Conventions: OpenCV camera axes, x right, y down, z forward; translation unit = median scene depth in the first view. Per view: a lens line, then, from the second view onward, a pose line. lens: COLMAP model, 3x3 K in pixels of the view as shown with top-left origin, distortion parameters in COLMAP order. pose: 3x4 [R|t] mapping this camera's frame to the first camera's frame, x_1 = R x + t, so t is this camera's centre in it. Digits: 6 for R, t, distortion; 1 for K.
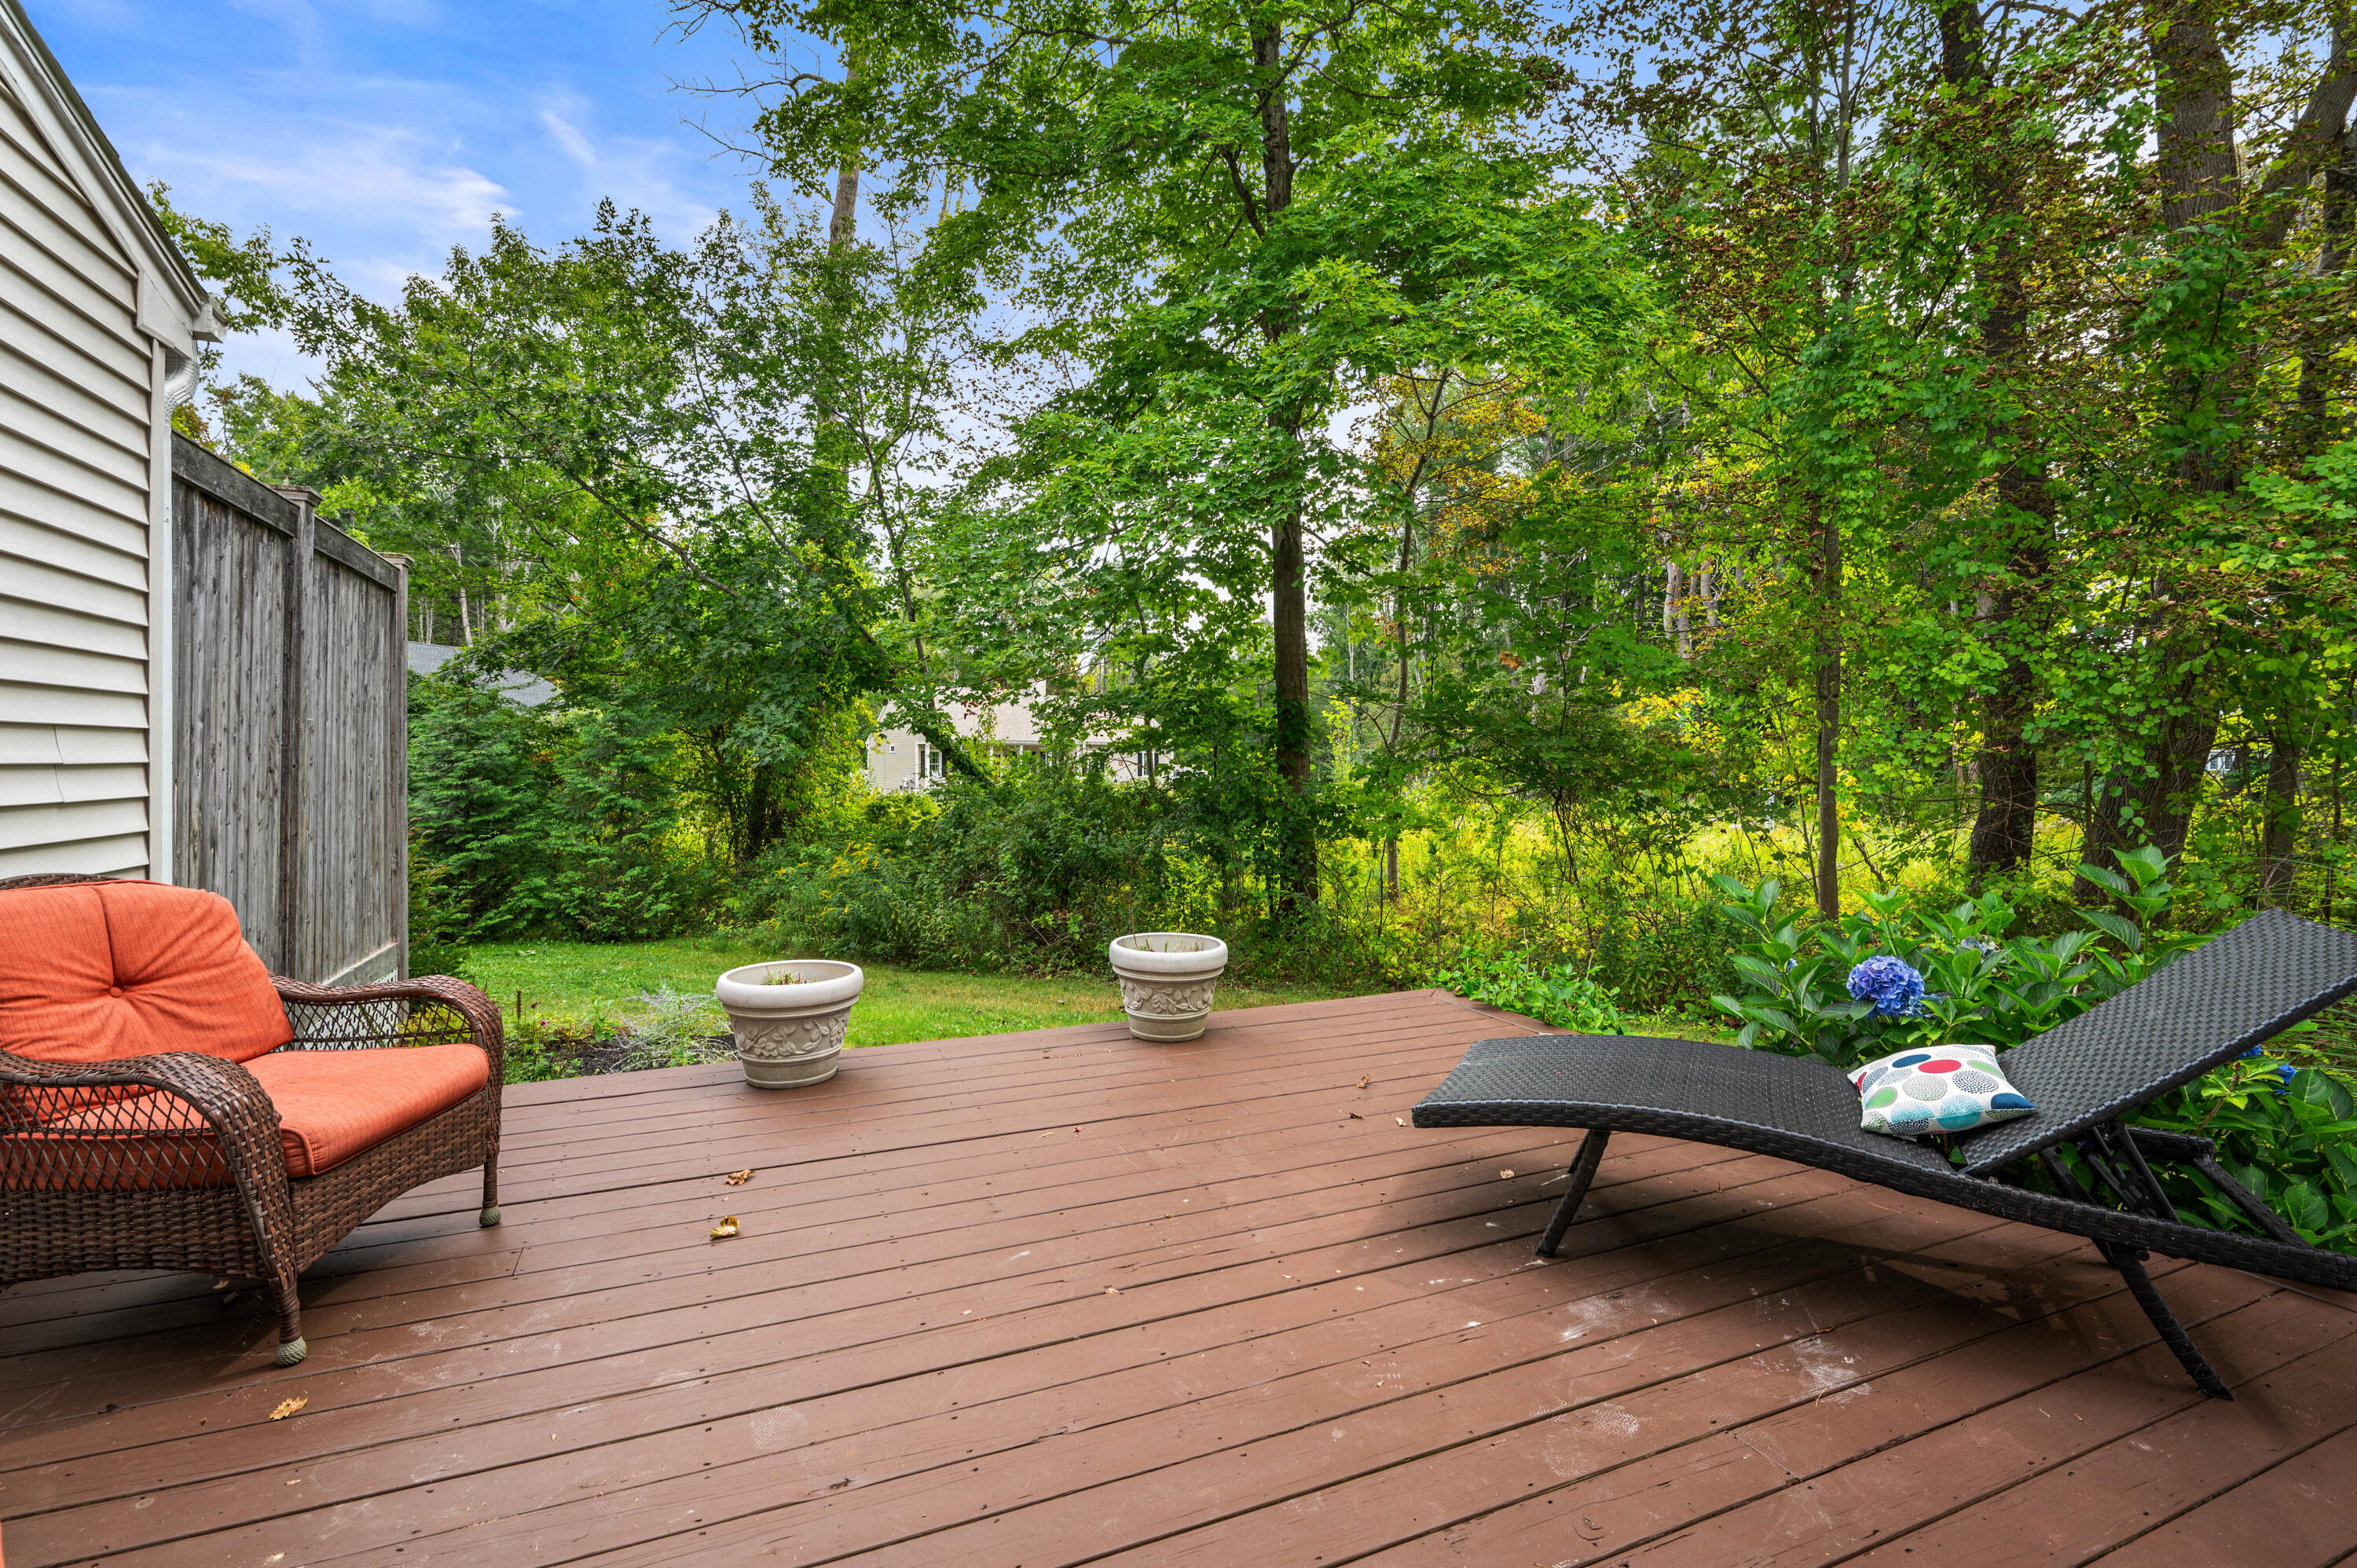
lens RADIAL K [[1075.8, 0, 1178.4], [0, 1075.8, 742.1], [0, 0, 1]] dist [-0.001179, -0.000618]
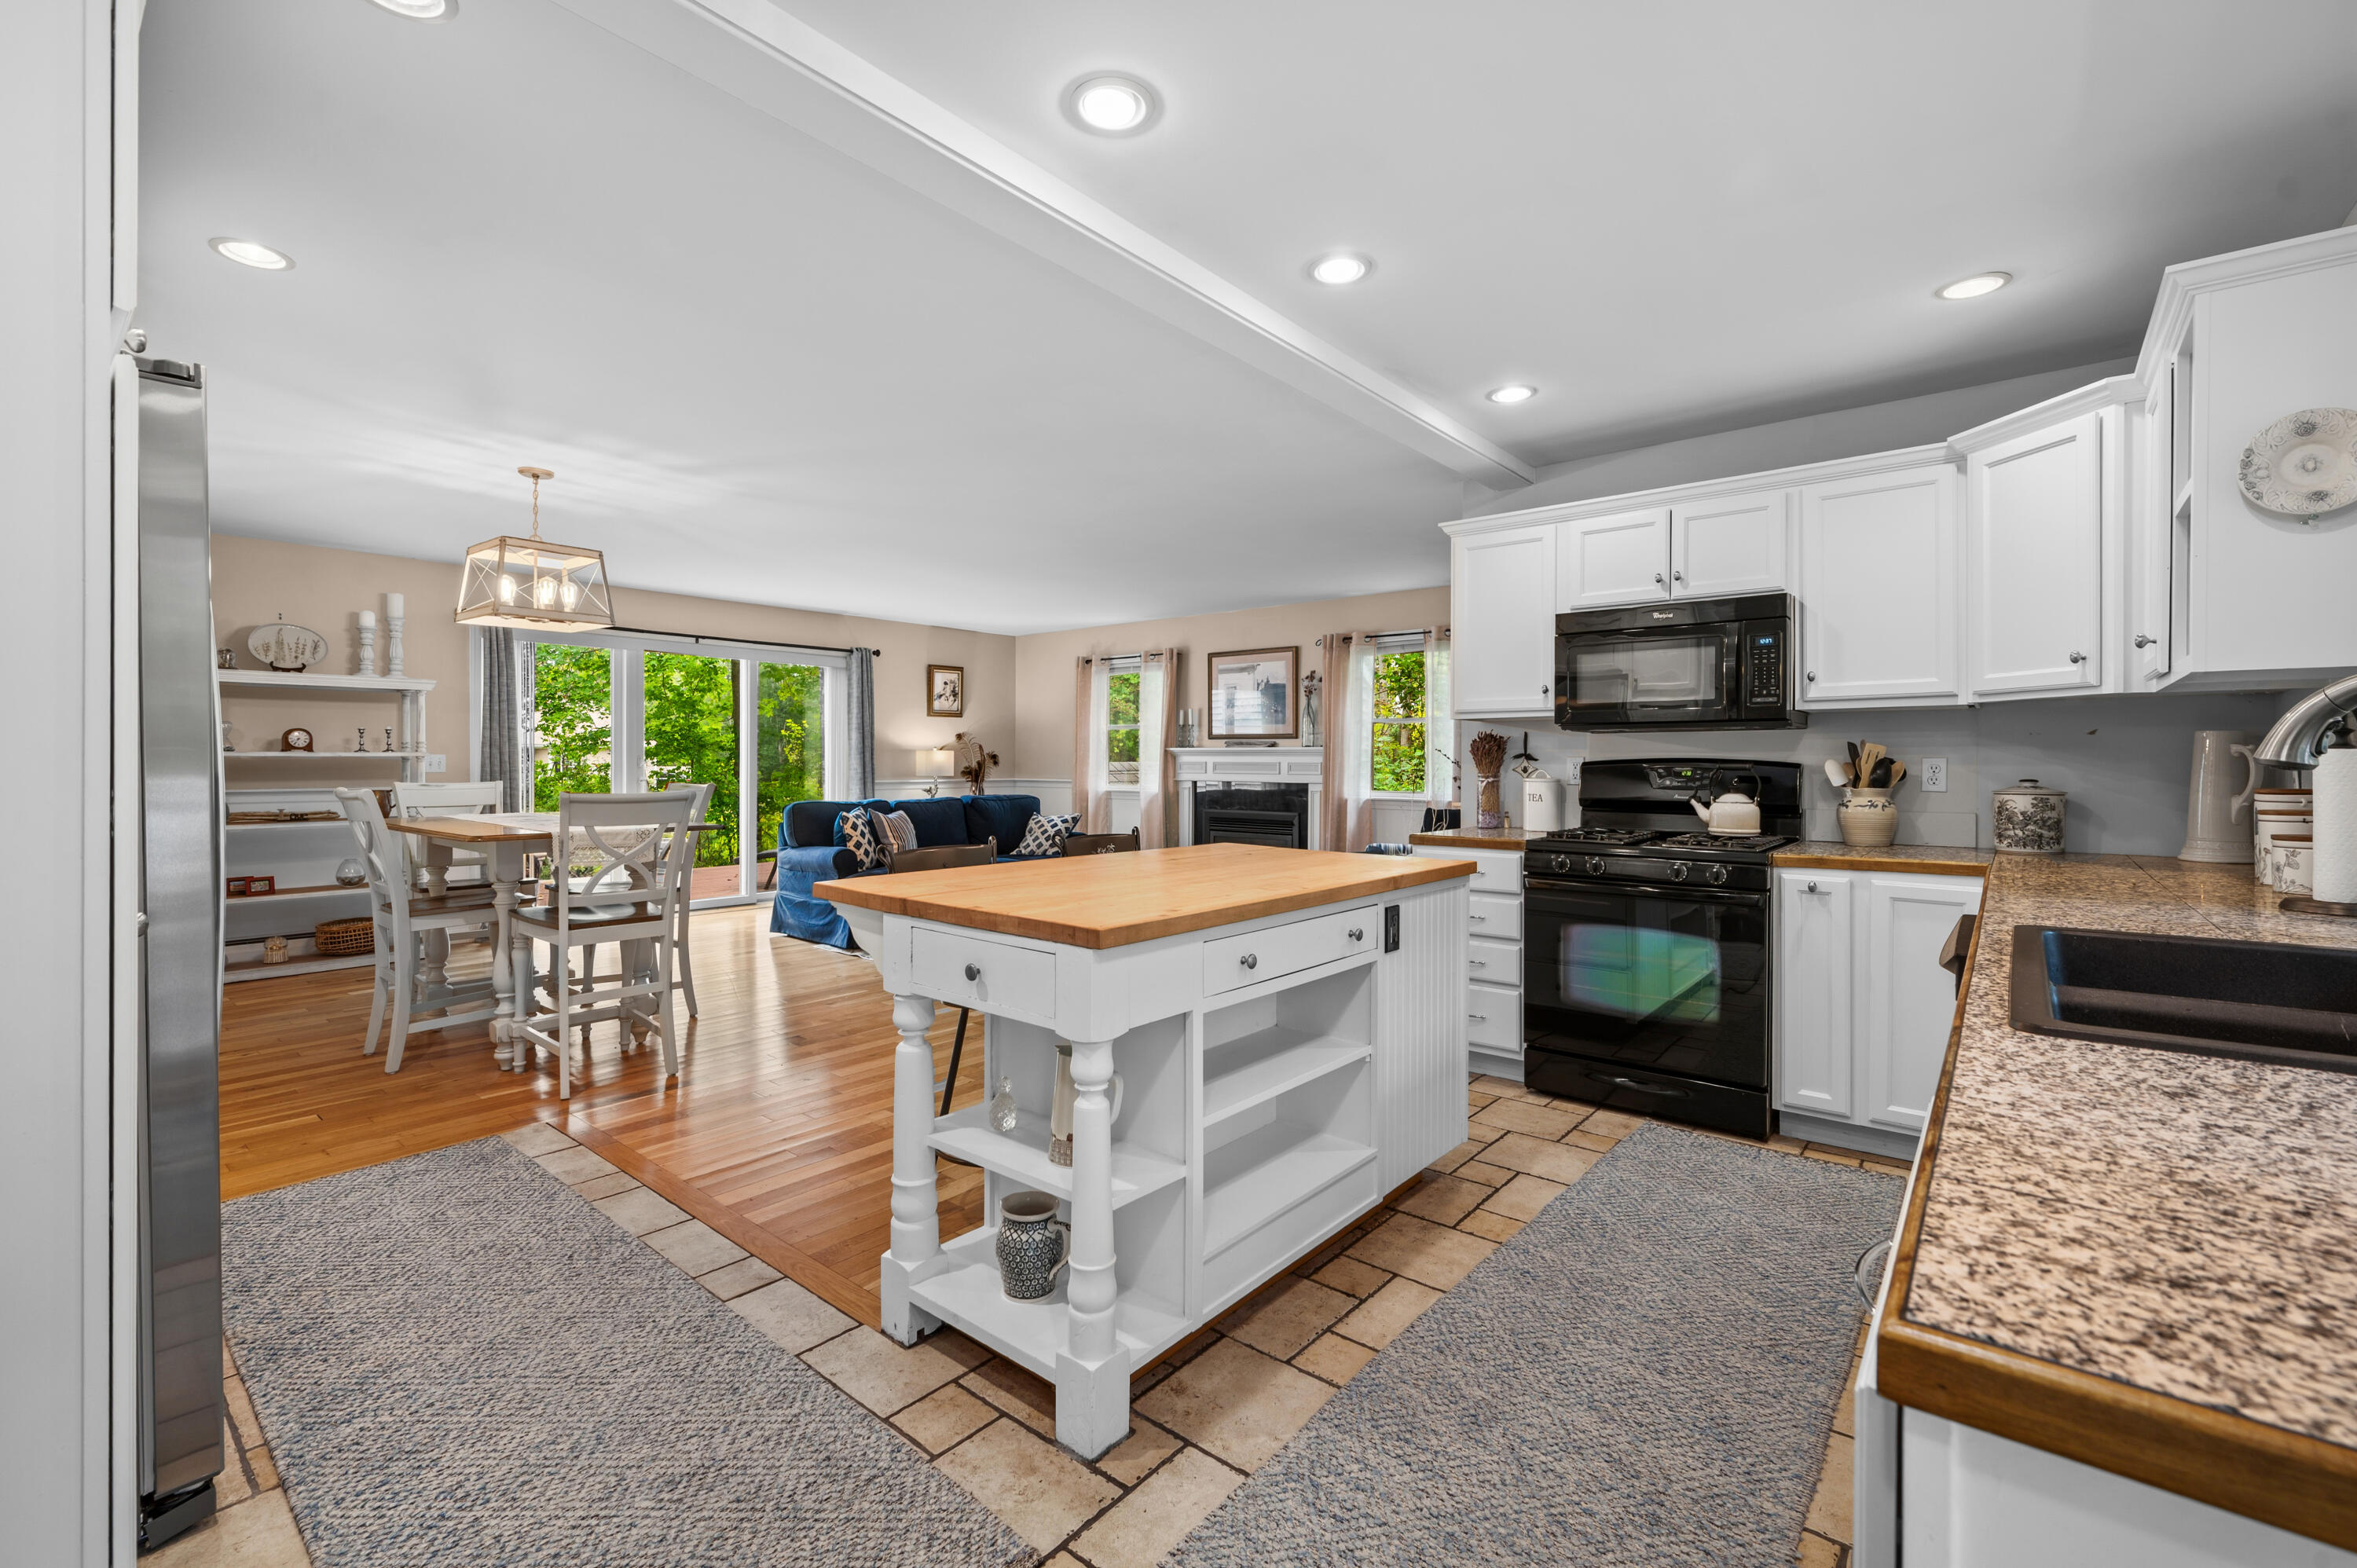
lens RADIAL K [[1004.2, 0, 1178.5], [0, 1004.2, 784.0], [0, 0, 1]] dist [-0.007868, 0.000045]
pose [[0.888650, -0.010458, 0.458468, -0.007242], [-0.007817, 0.999249, 0.037946, -0.022861], [-0.458520, -0.037304, 0.887901, -0.667064]]
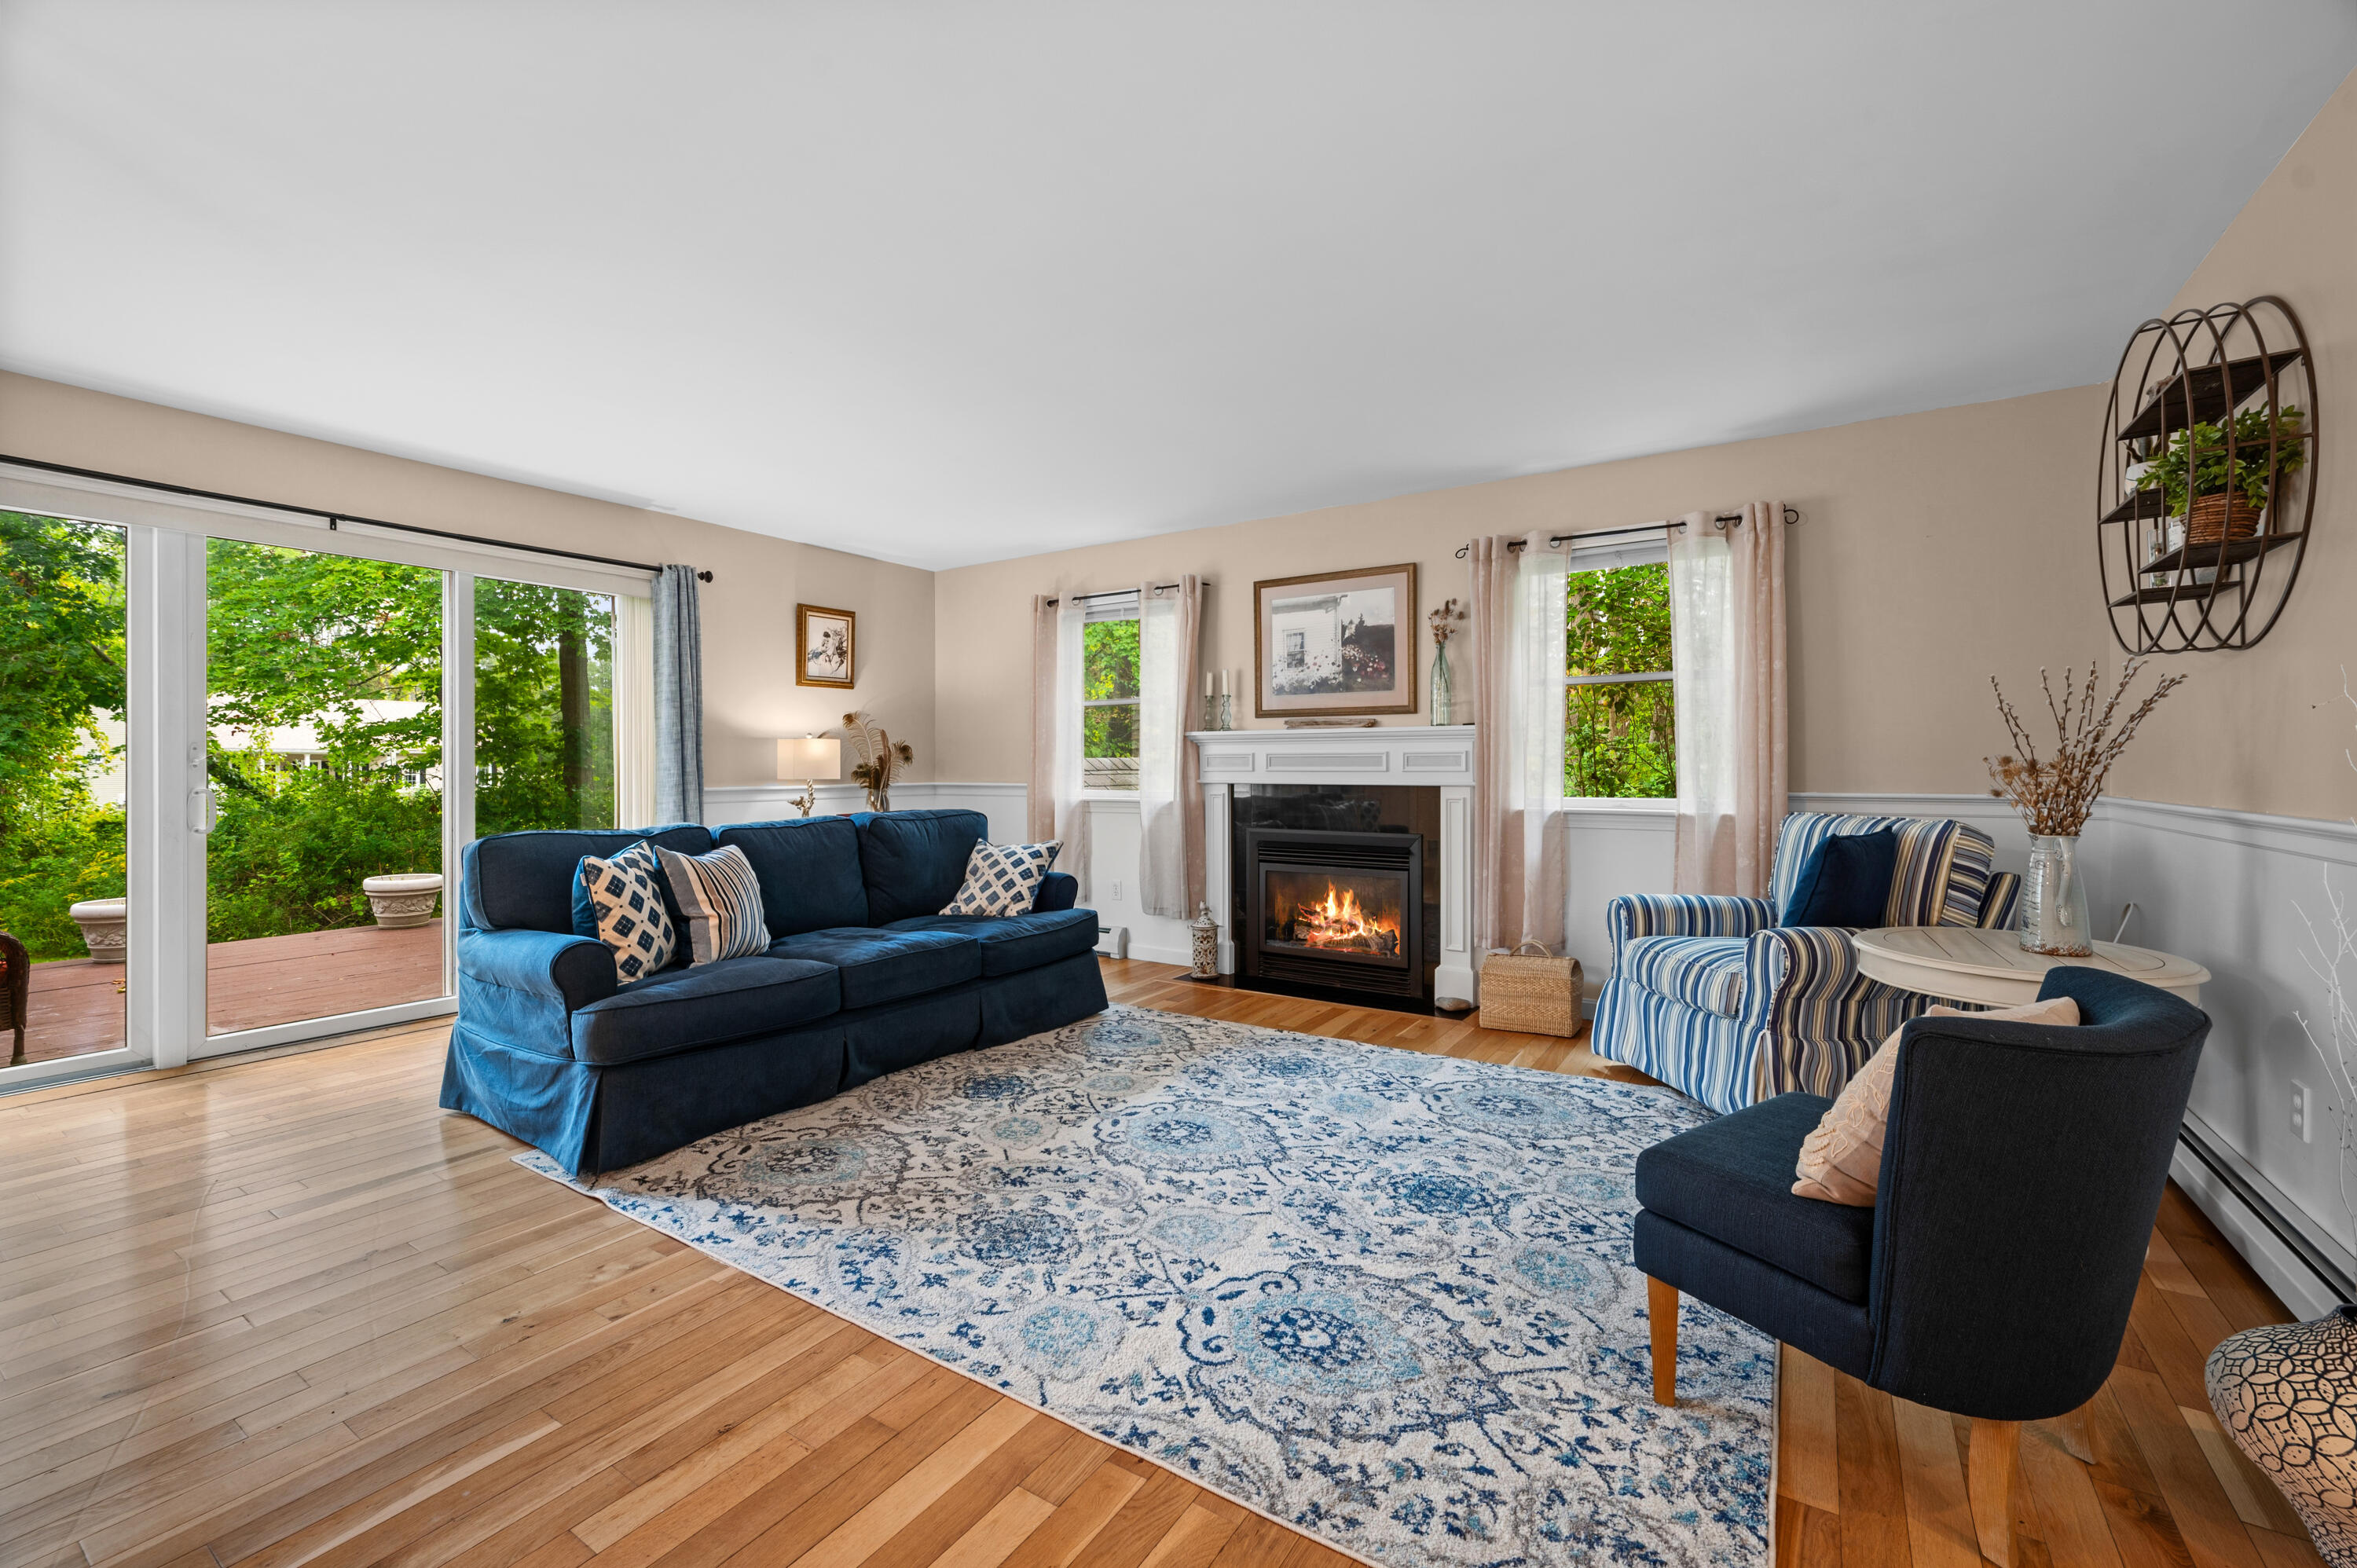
lens RADIAL K [[961.1, 0, 1185.0], [0, 961.1, 767.8], [0, 0, 1]] dist [-0.002669, 0.000294]
pose [[0.828072, -0.007400, 0.560573, 0.064236], [-0.002927, 0.999842, 0.017523, -0.013437], [-0.560614, -0.016151, 0.827920, -0.404912]]
